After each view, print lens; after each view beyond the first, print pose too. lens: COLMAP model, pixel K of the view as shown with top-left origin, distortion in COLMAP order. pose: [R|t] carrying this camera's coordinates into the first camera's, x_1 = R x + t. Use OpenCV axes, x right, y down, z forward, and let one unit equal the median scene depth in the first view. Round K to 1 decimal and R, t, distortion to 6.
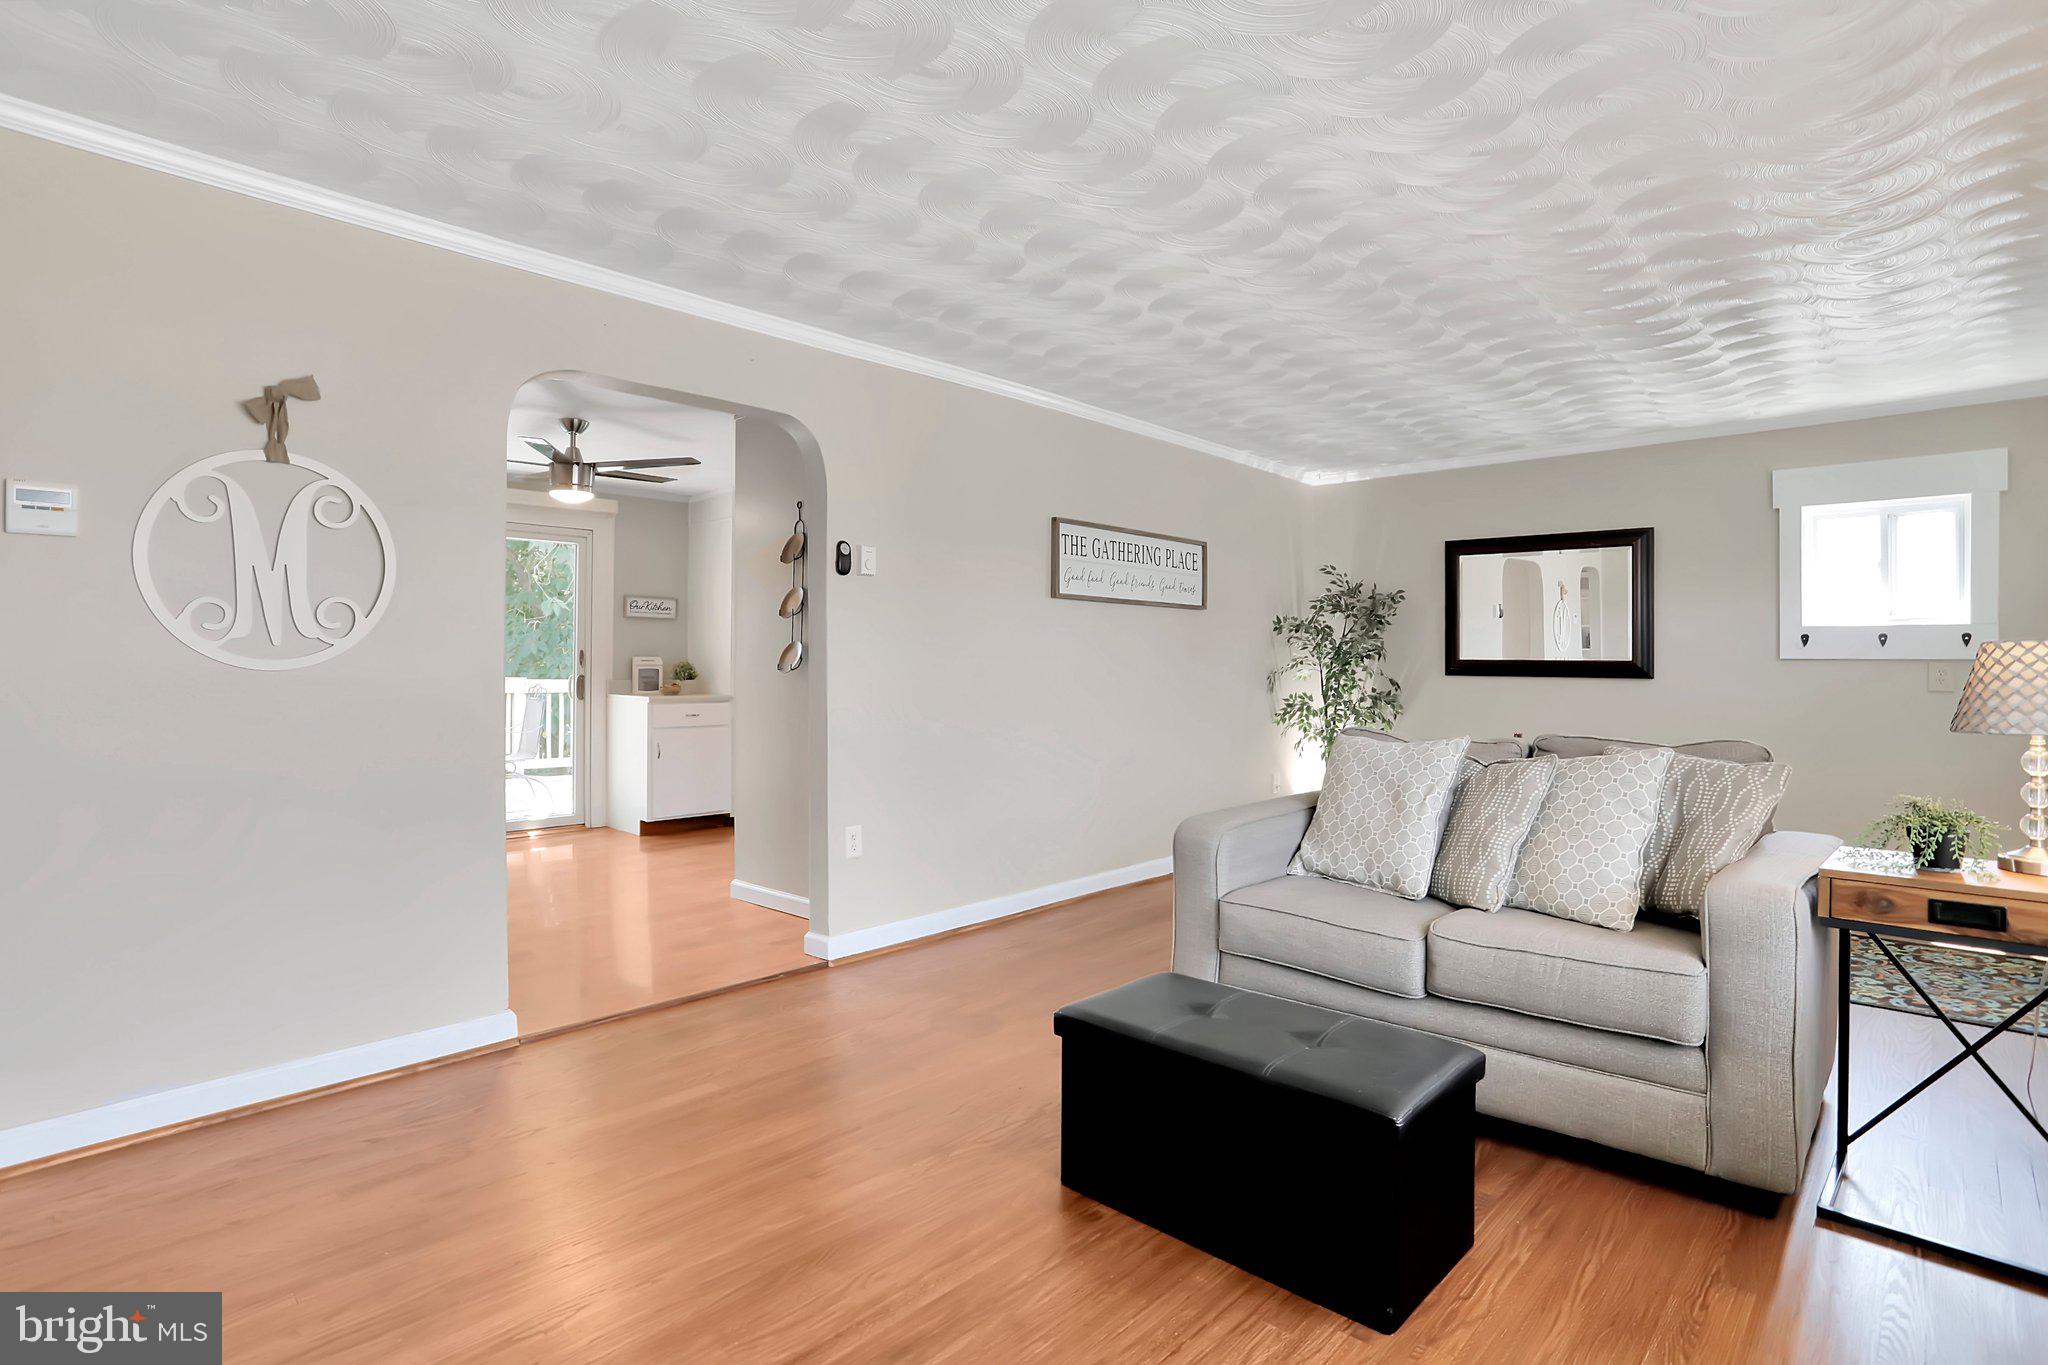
lens RADIAL K [[1018.5, 0, 1051.7], [0, 1018.5, 670.2], [0, 0, 1]] dist [-0.061842, 0.024140]
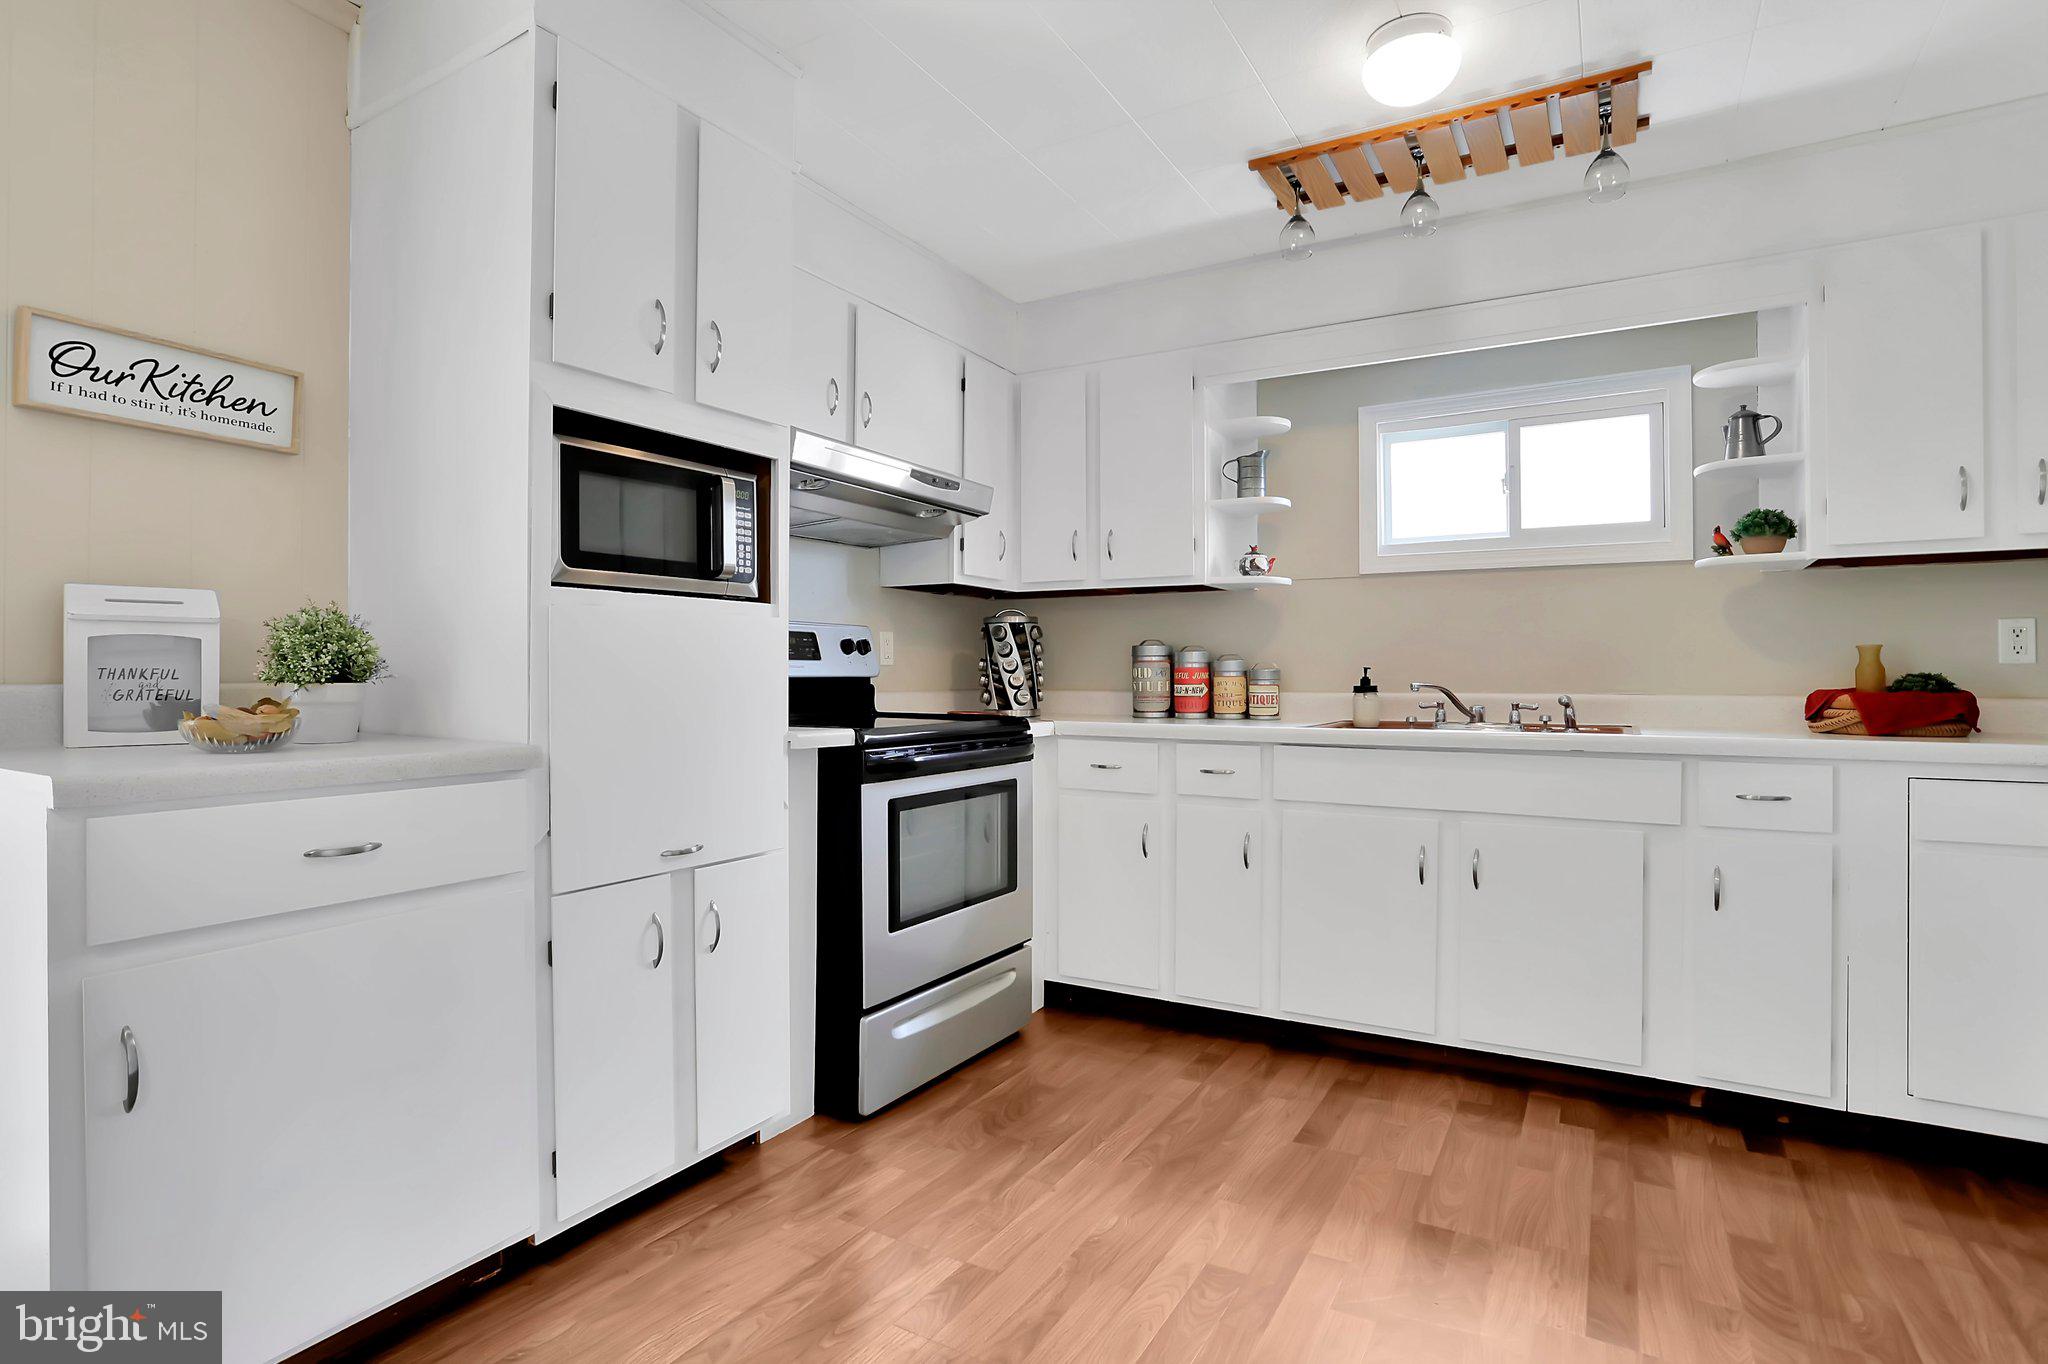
lens RADIAL K [[1036.8, 0, 1017.7], [0, 1036.8, 671.1], [0, 0, 1]] dist [-0.078369, 0.039610]
pose [[0.982475, -0.001699, 0.186388, -0.256849], [0.003305, 0.999960, -0.008303, 0.009424], [-0.186366, 0.008773, 0.982441, 0.771299]]
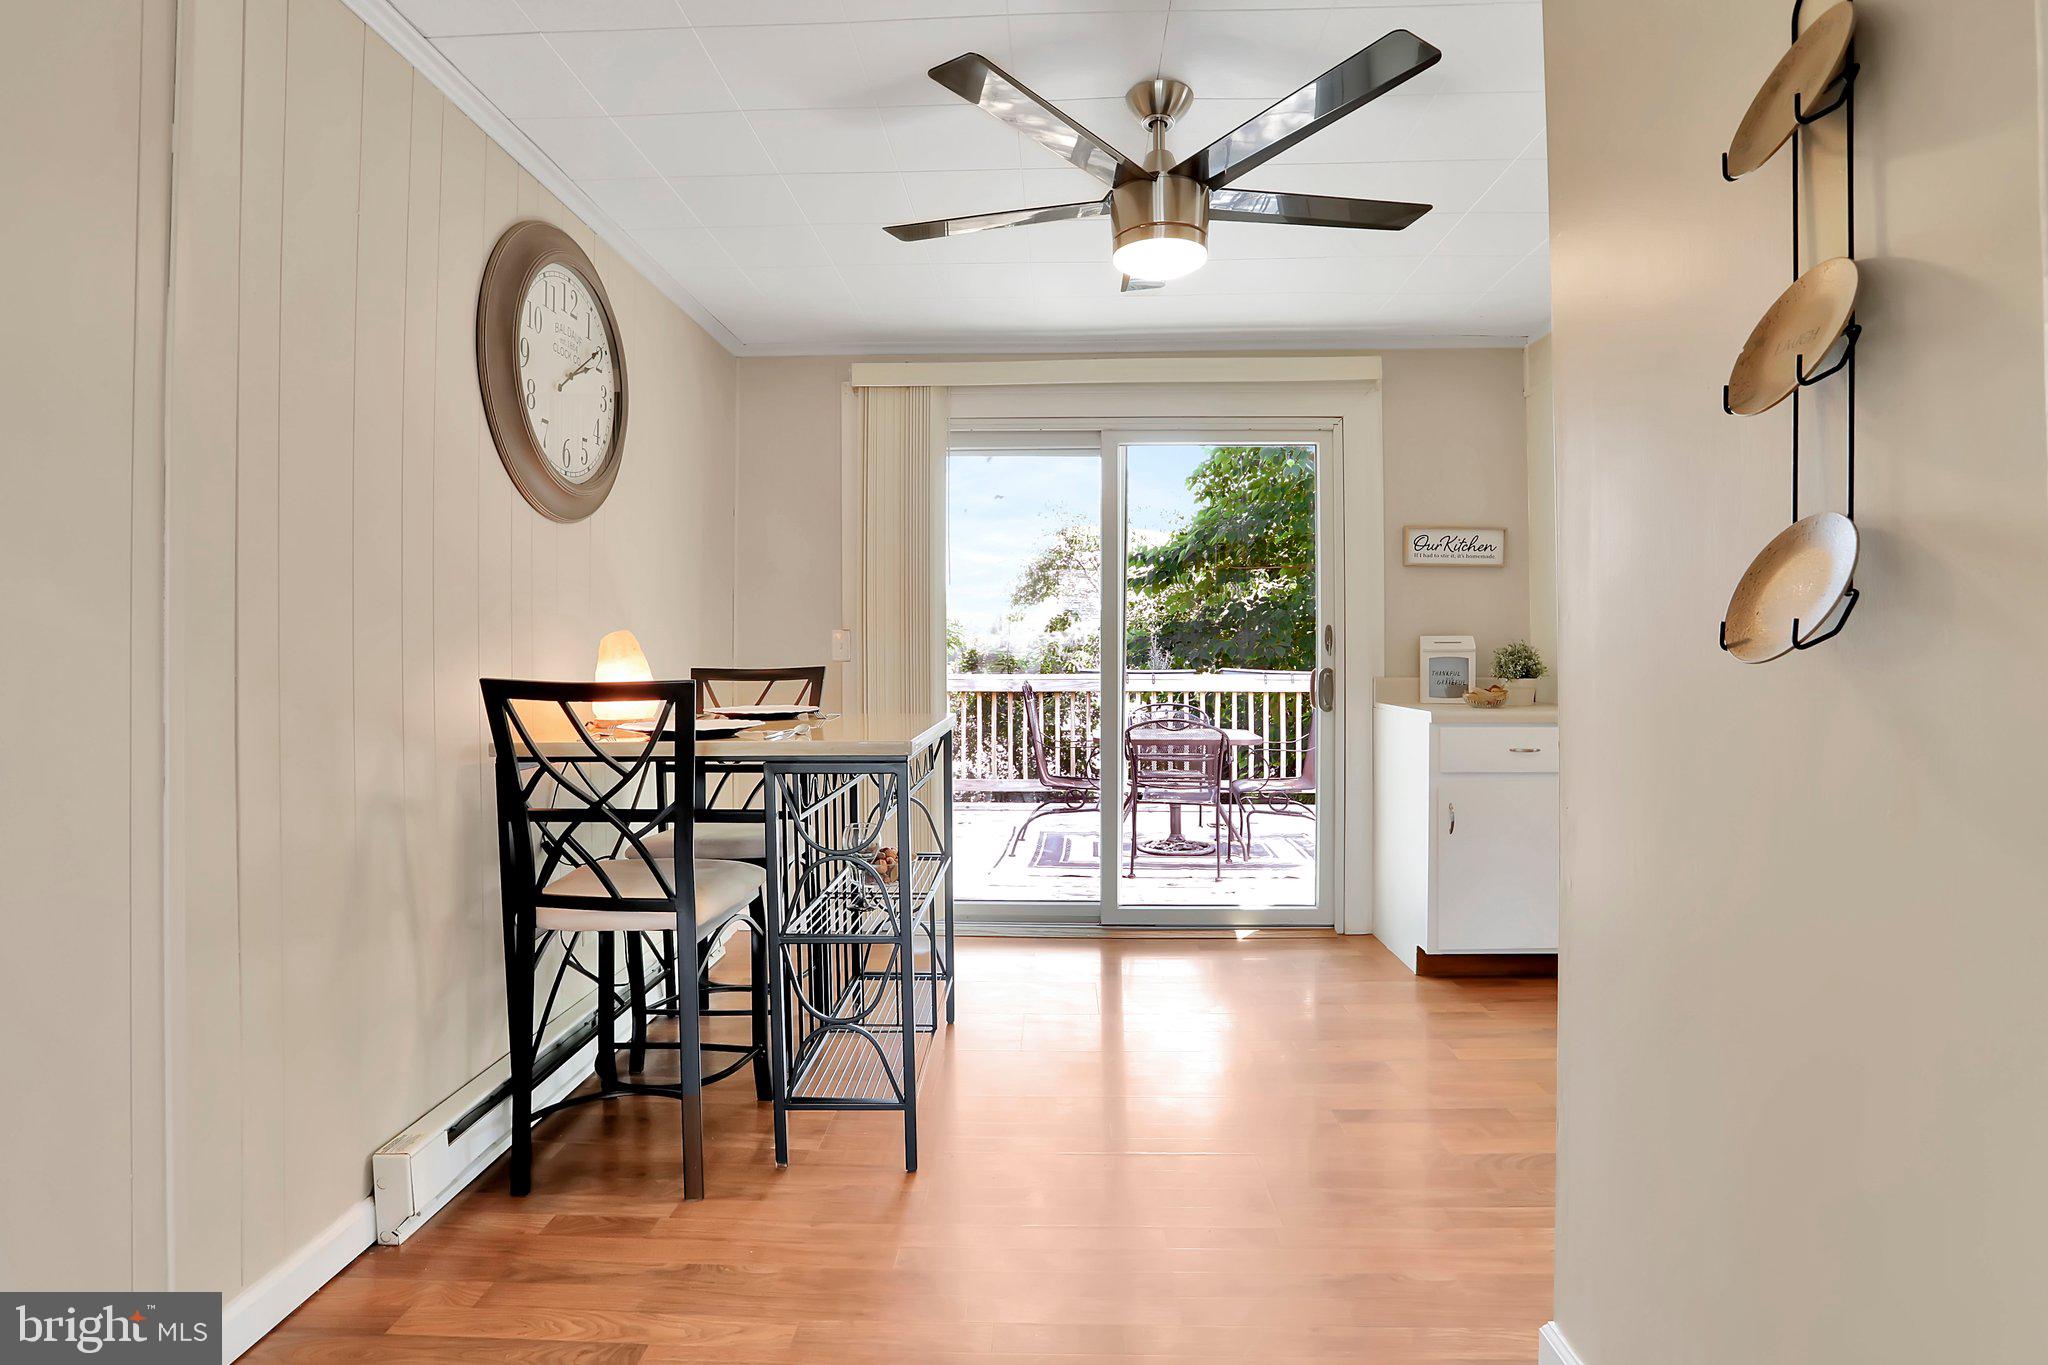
lens RADIAL K [[996.0, 0, 1017.6], [0, 996.0, 668.4], [0, 0, 1]] dist [-0.064045, 0.021128]
pose [[0.626599, 0.000654, -0.779342, -0.136670], [0.002595, 0.999992, 0.002925, 0.002306], [0.779338, -0.003856, 0.626592, 0.507380]]
